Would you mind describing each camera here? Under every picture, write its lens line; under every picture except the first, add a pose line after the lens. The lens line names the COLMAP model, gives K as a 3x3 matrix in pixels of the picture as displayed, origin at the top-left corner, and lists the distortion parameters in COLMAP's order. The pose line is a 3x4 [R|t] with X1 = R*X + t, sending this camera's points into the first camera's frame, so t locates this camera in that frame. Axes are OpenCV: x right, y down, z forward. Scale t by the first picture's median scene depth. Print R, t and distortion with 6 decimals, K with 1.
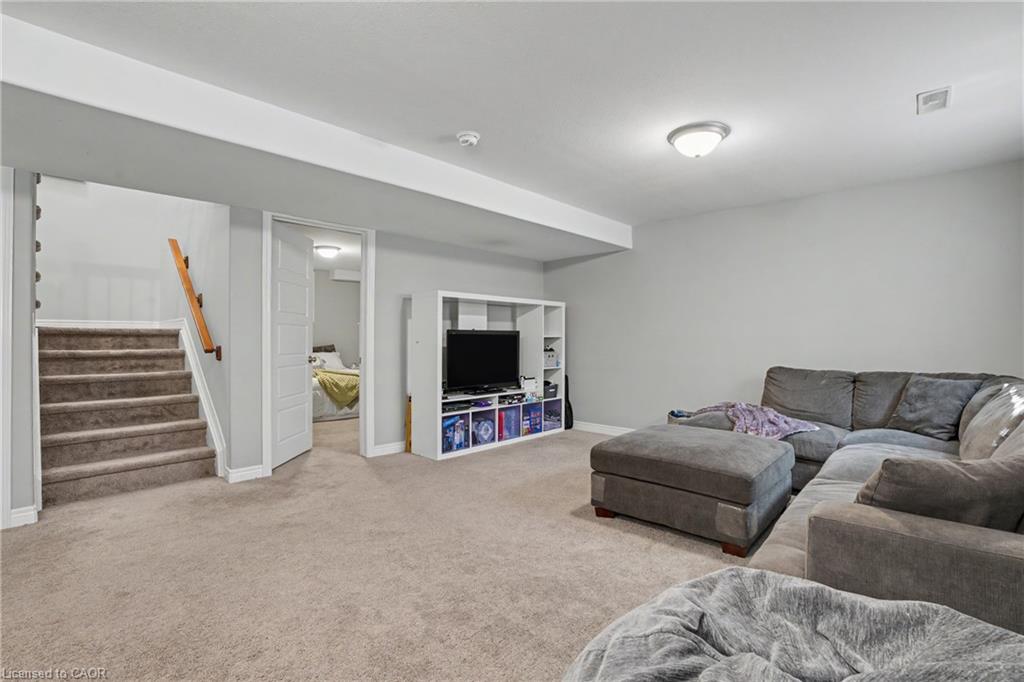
lens RADIAL K [[476.1, 0, 508.6], [0, 476.1, 337.7], [0, 0, 1]] dist [-0.034479, 0.001937]
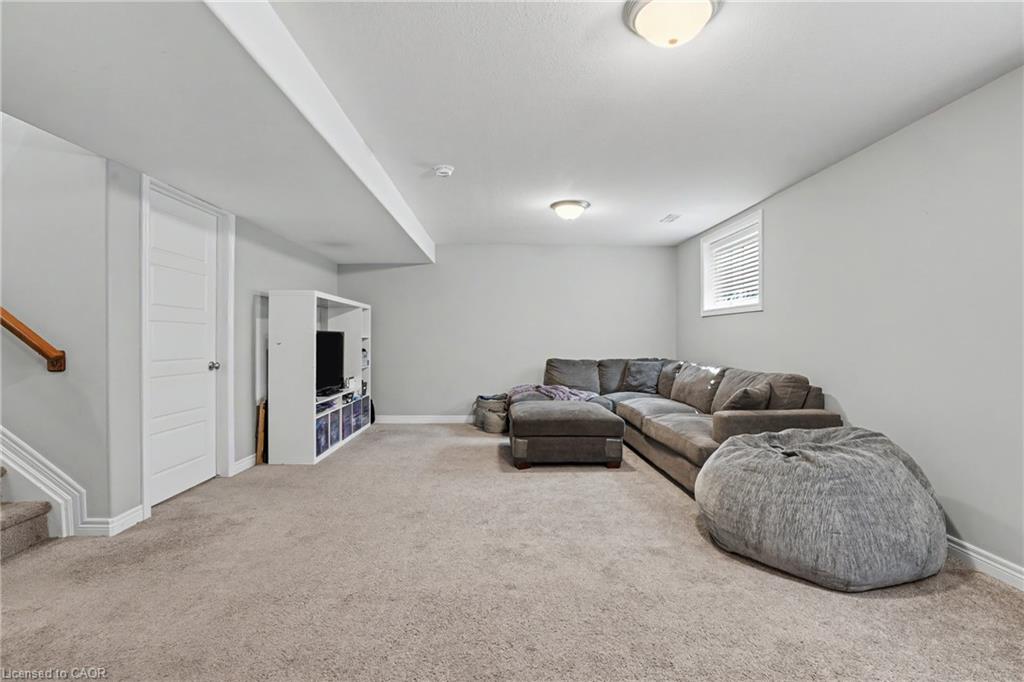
lens RADIAL K [[476.1, 0, 508.9], [0, 476.1, 344.5], [0, 0, 1]] dist [-0.034479, 0.001937]
pose [[0.703594, -0.007841, 0.710559, -0.652329], [-0.003890, 0.999882, 0.014885, -0.004945], [-0.710592, -0.013238, 0.703480, 0.043541]]
